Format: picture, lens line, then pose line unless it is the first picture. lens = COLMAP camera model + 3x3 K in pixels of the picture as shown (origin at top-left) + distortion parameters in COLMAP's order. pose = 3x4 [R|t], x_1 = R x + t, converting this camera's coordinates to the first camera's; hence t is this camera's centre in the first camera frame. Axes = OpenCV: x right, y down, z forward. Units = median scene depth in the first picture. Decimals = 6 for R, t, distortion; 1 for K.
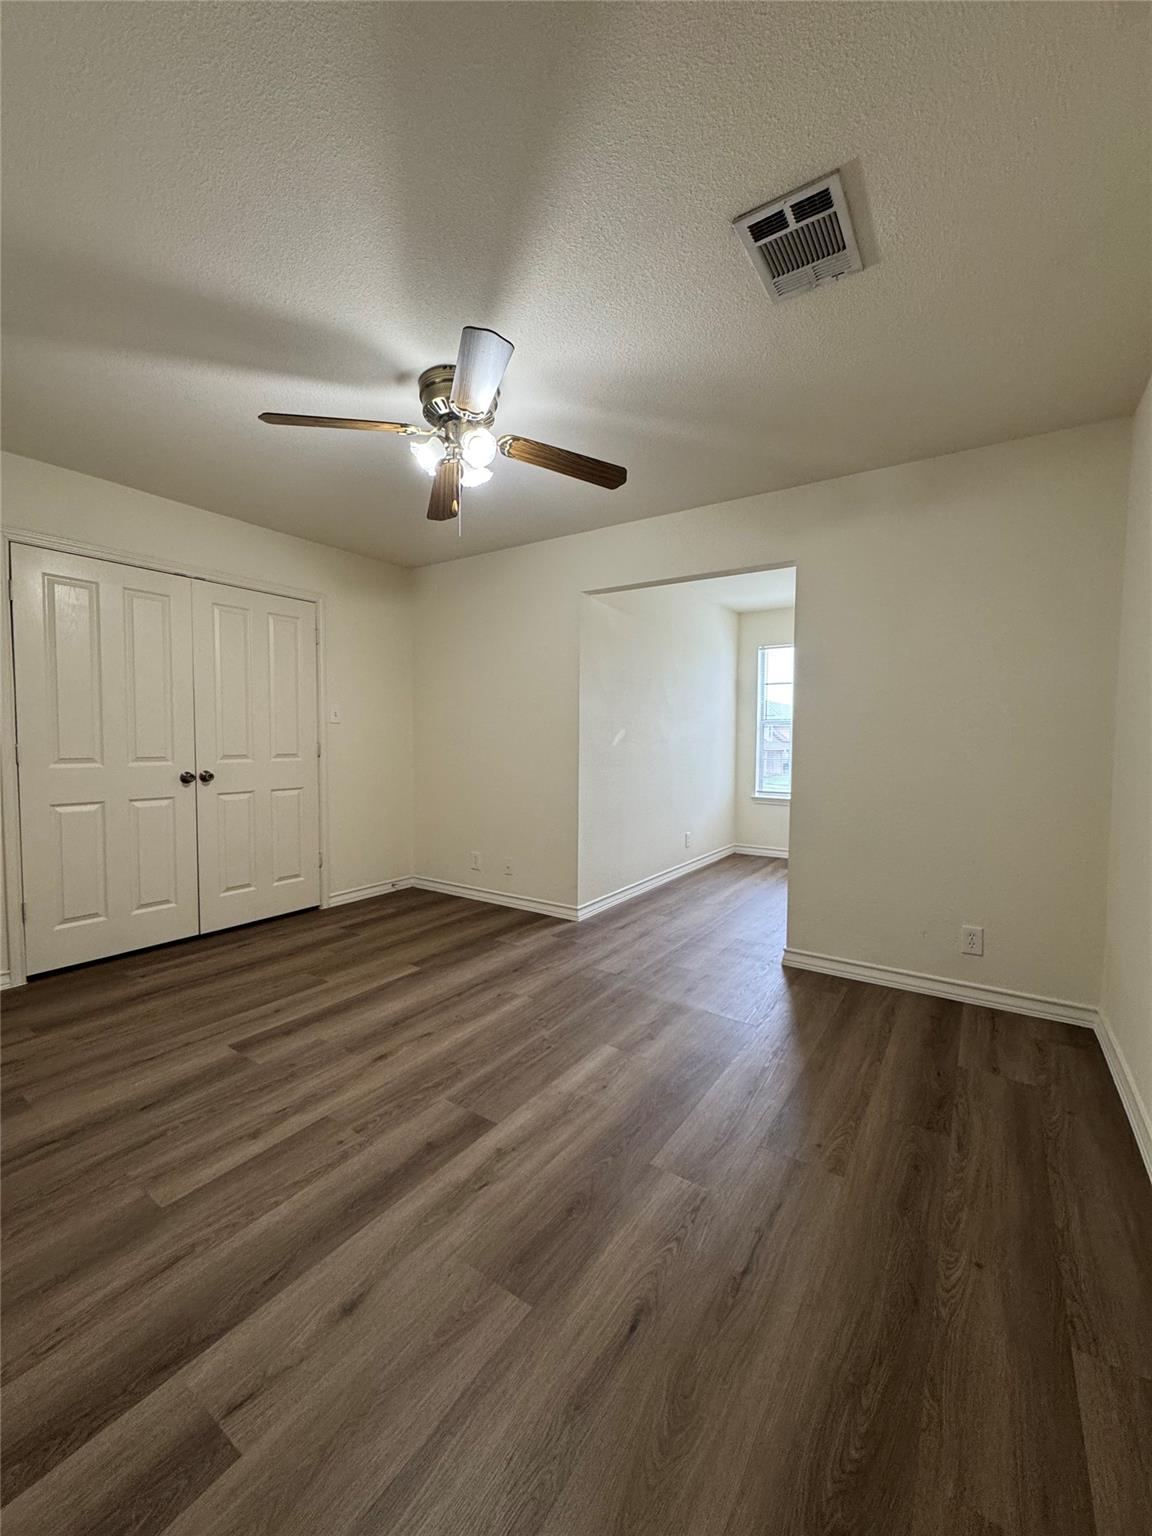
lens RADIAL K [[612.5, 0, 576.0], [0, 612.5, 768.0], [0, 0, 1]] dist [-0.001284, -0.000759]
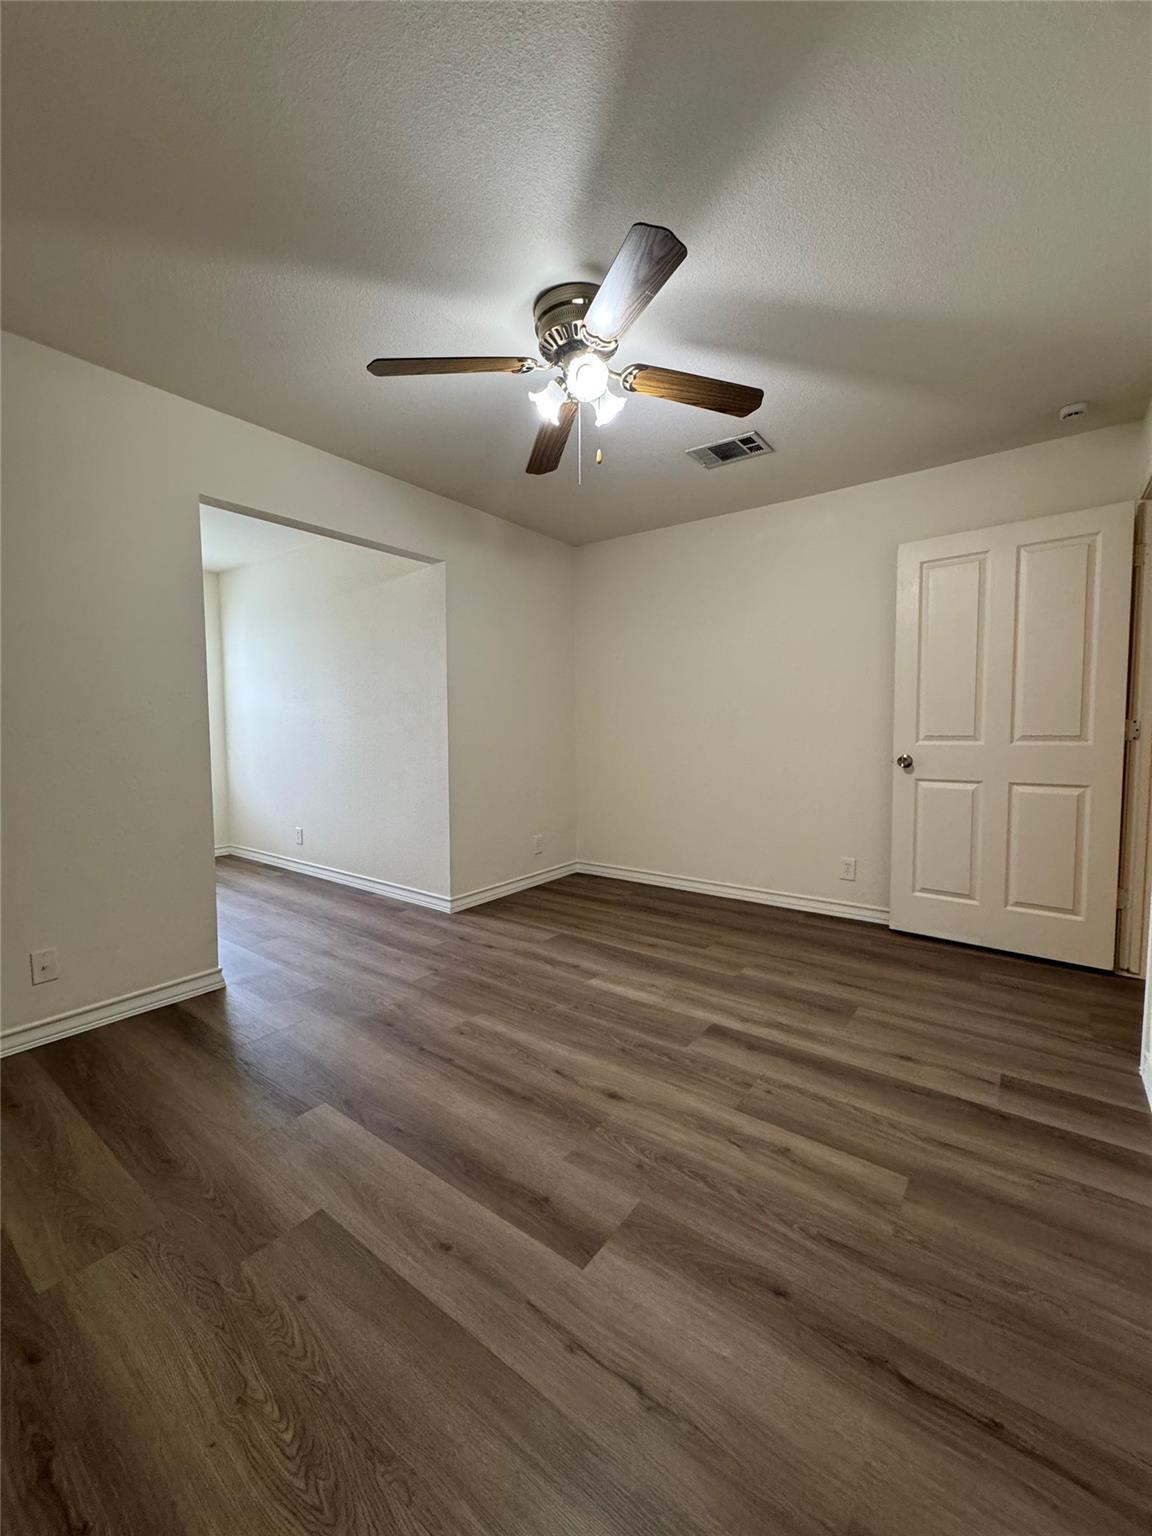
lens RADIAL K [[605.8, 0, 569.2], [0, 605.8, 763.2], [0, 0, 1]] dist [0.001107, -0.000099]
pose [[0.061133, -0.069331, 0.995719, -1.203566], [0.055885, 0.996258, 0.065937, -0.044513], [-0.996564, 0.051615, 0.064779, 1.056940]]
